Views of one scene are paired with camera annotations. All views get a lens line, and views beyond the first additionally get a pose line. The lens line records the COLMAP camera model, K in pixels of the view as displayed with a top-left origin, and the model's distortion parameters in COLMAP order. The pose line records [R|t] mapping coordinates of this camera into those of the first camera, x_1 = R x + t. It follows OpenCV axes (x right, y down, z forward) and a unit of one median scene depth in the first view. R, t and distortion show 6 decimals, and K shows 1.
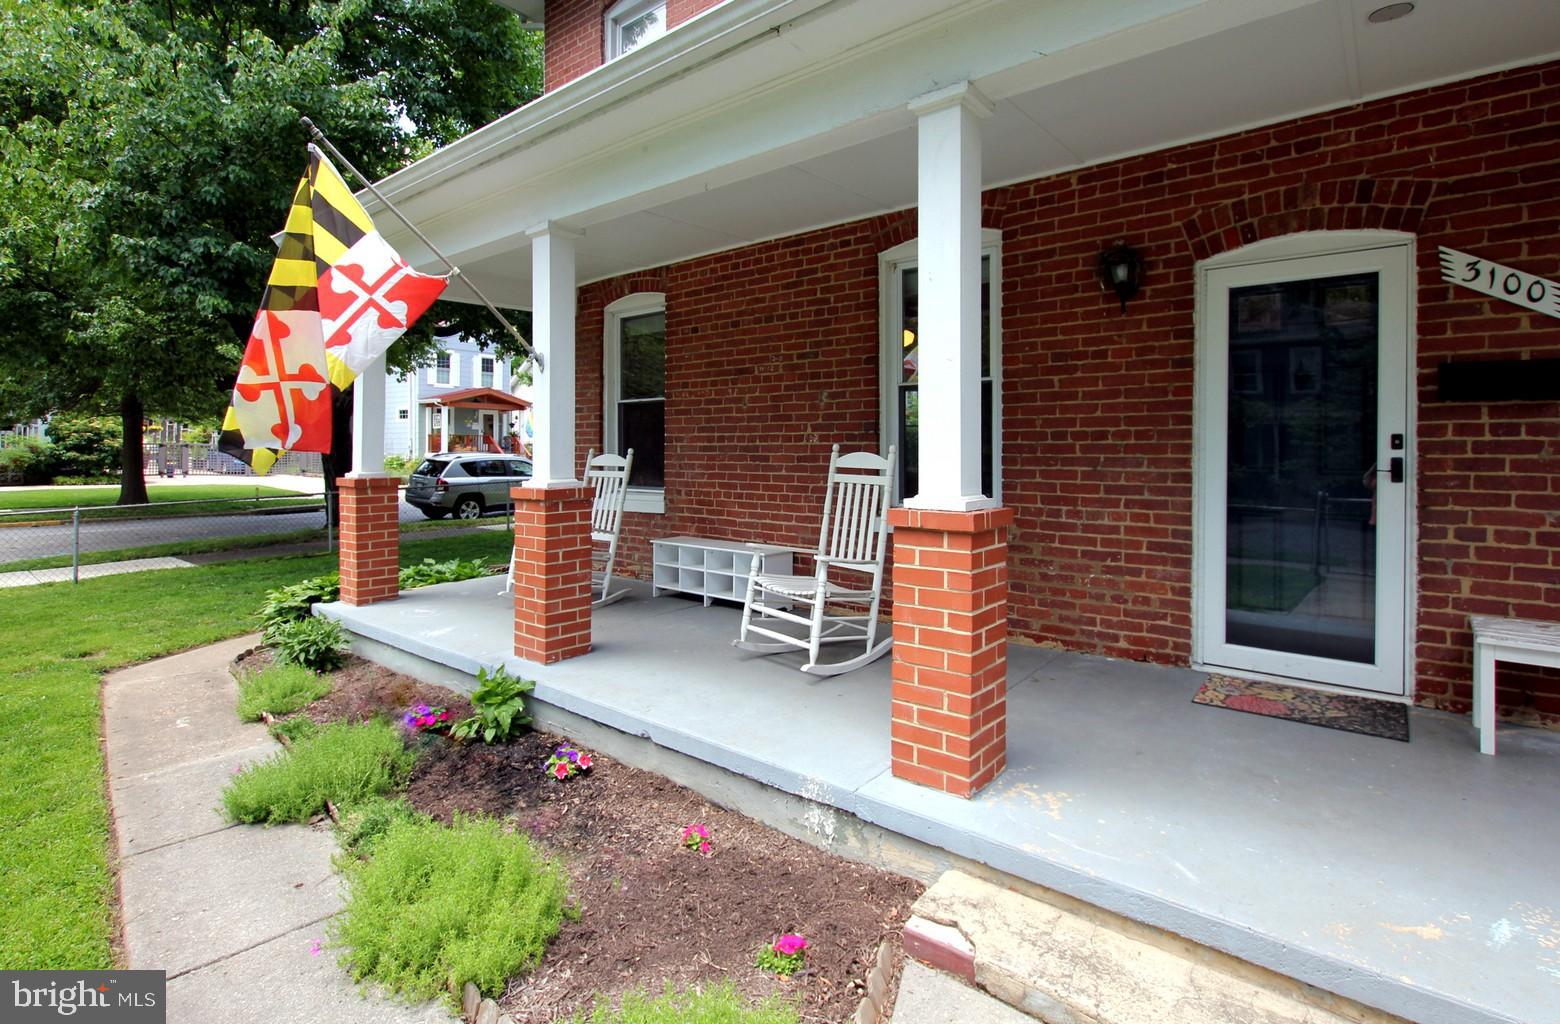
lens RADIAL K [[746.3, 0, 787.0], [0, 746.3, 452.0], [0, 0, 1]] dist [0.001059, 0.000055]
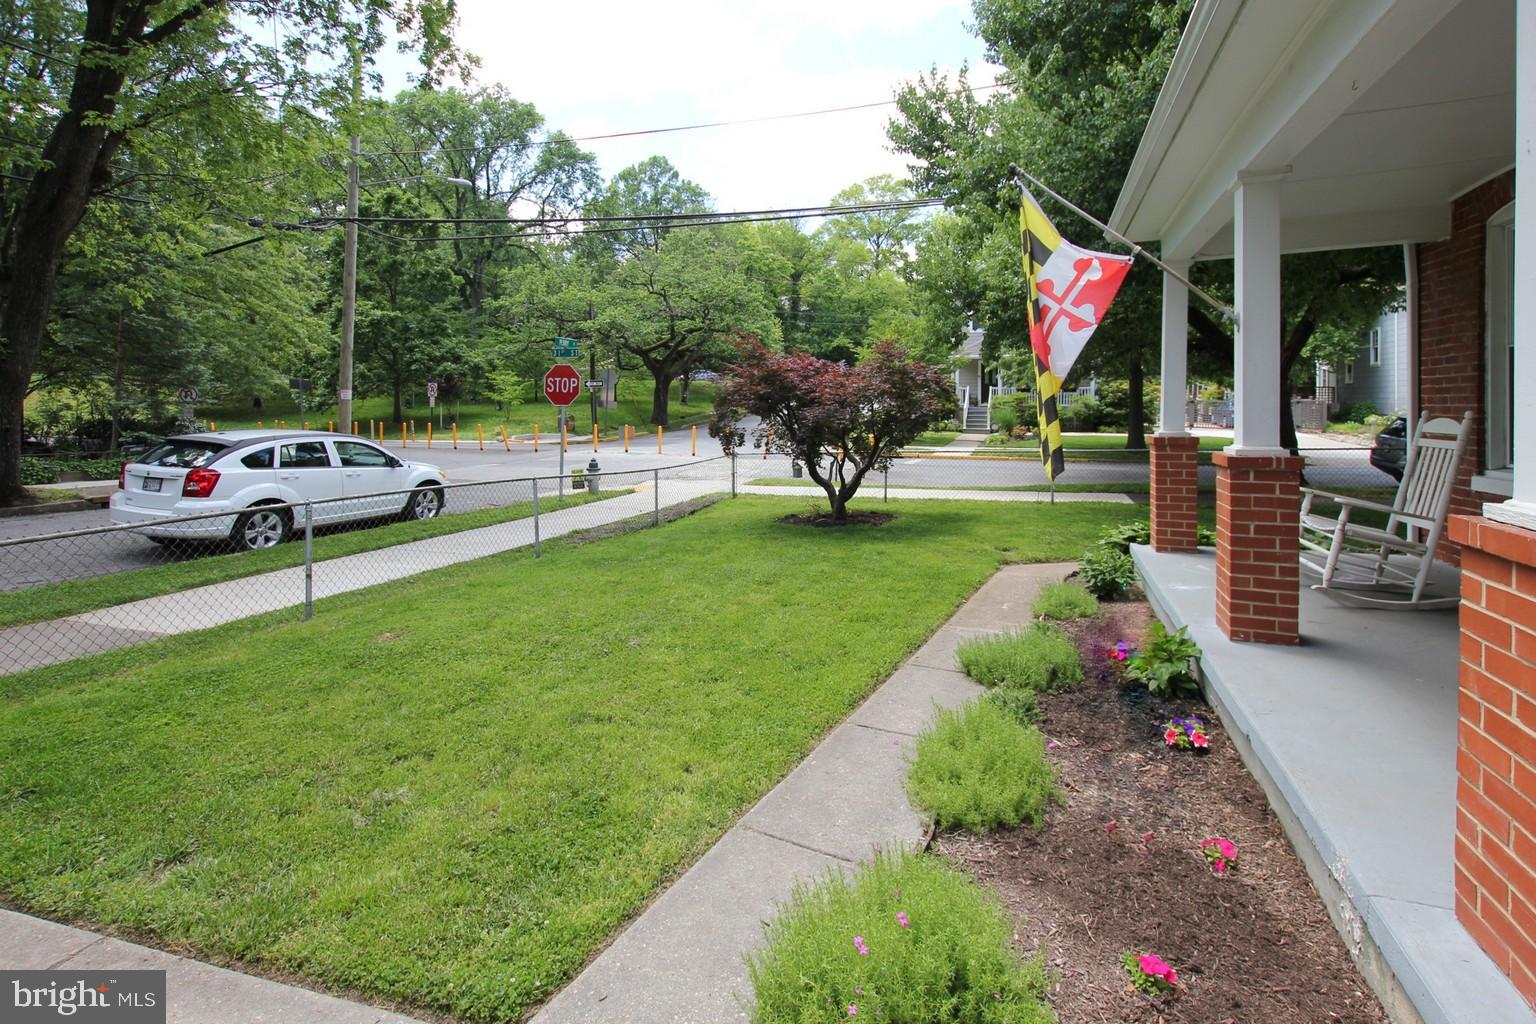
lens RADIAL K [[730.2, 0, 766.6], [0, 730.2, 408.1], [0, 0, 1]] dist [-0.000404, -0.000234]
pose [[0.321305, 0.002598, -0.946972, 0.261368], [-0.000656, 0.999997, 0.002521, -0.009143], [0.946975, -0.000189, 0.321306, 0.100395]]
